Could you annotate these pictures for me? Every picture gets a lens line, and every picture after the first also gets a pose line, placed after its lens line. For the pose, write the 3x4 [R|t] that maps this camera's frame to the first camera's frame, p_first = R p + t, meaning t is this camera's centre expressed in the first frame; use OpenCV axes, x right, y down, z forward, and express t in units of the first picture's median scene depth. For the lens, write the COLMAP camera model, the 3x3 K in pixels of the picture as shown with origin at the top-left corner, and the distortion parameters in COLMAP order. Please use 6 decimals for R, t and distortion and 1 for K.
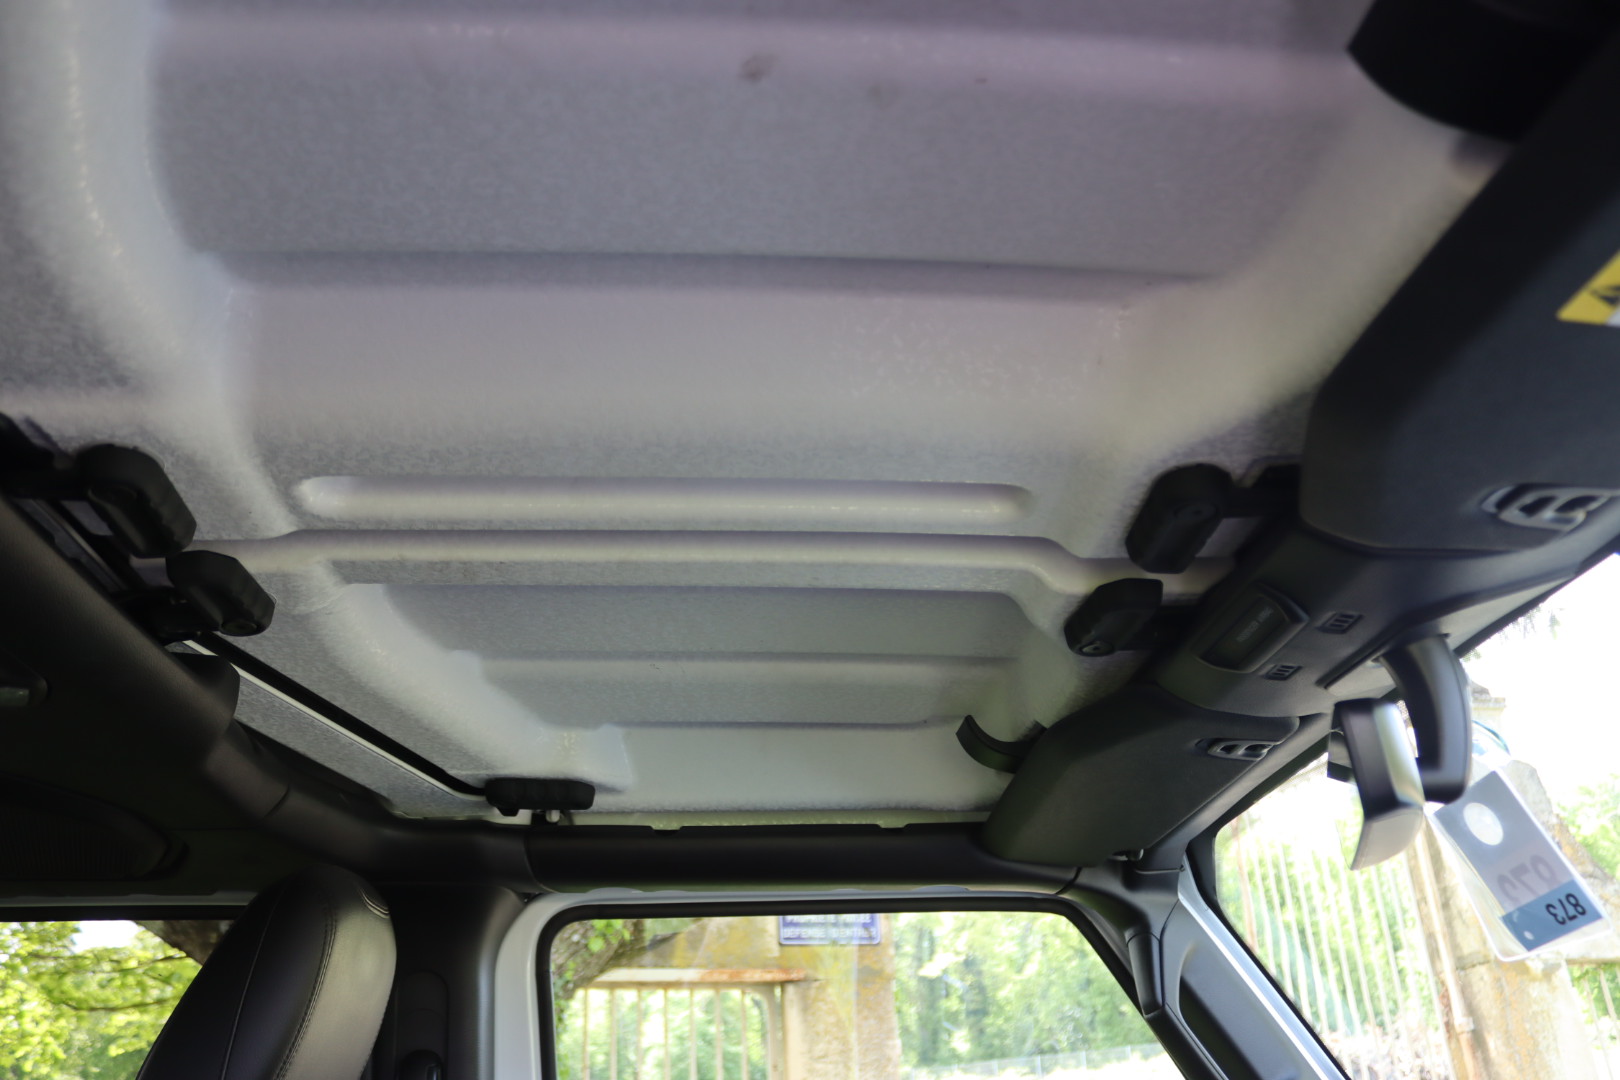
lens RADIAL K [[1339.5, 0, 810.0], [0, 1339.5, 540.0], [0, 0, 1]] dist [-0.173905, 0.144230]
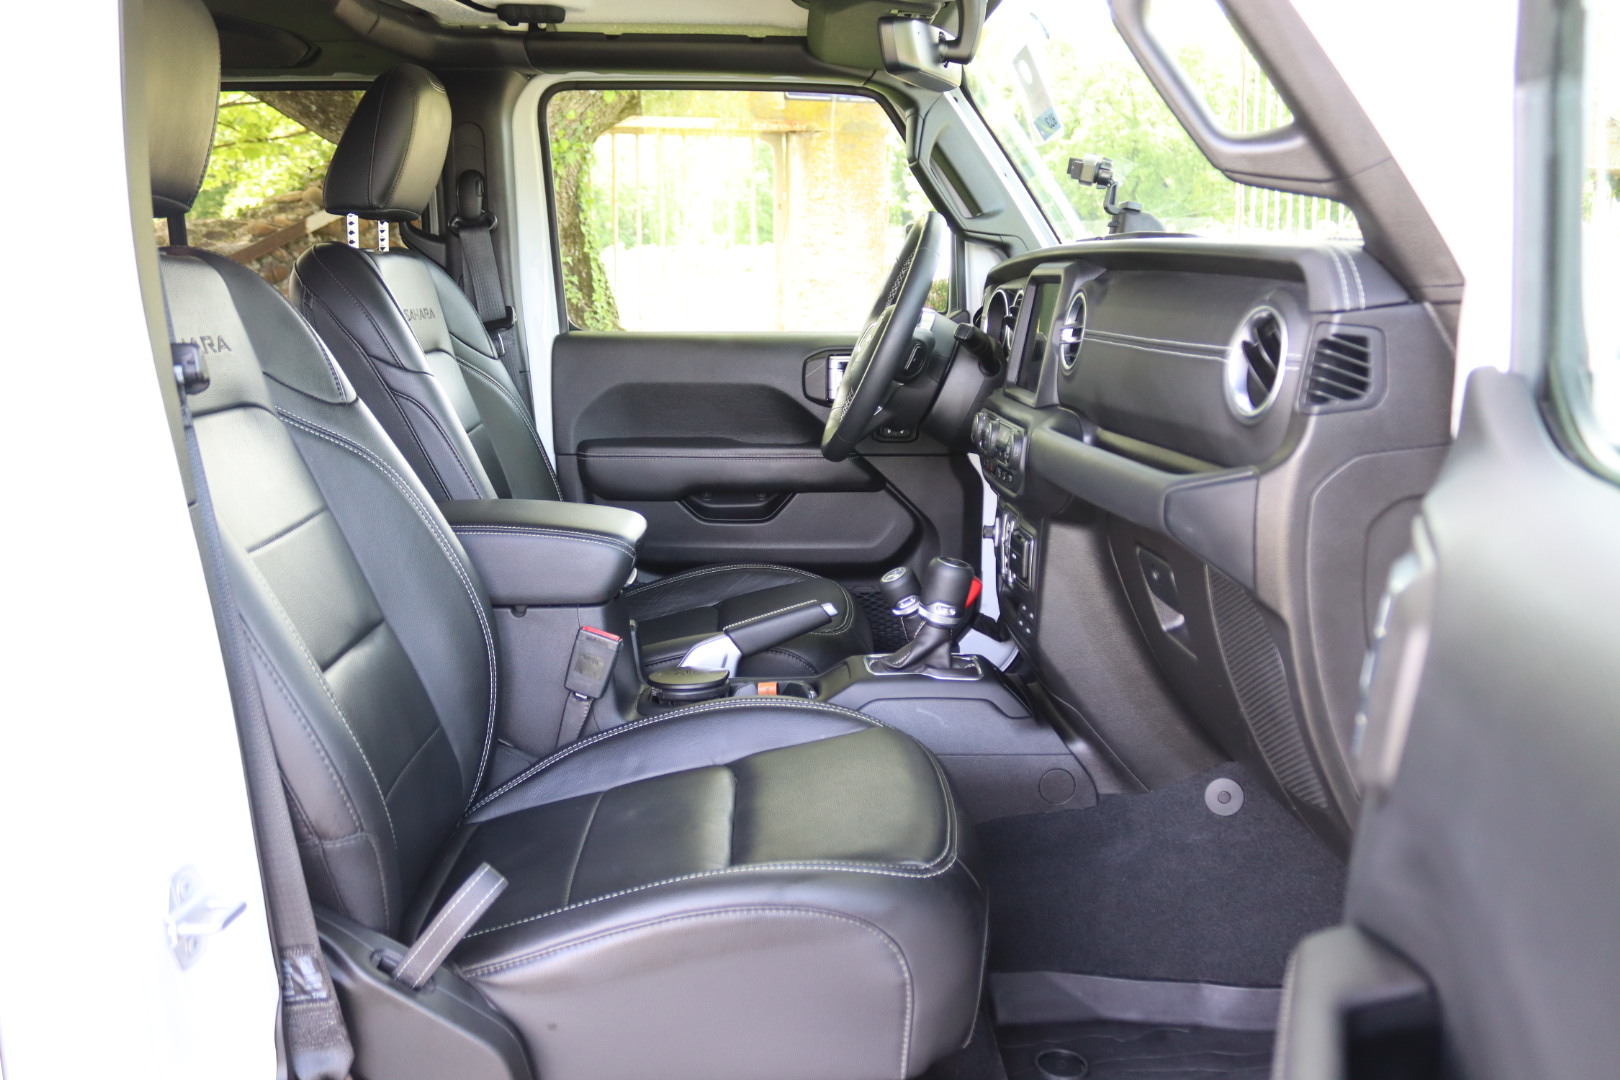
lens RADIAL K [[1339.5, 0, 810.0], [0, 1339.5, 540.0], [0, 0, 1]] dist [-0.173905, 0.144230]
pose [[0.998539, 0.050856, -0.018267, 0.179732], [-0.030620, 0.811044, 0.584184, -0.204107], [0.044525, -0.582771, 0.811416, -0.589174]]
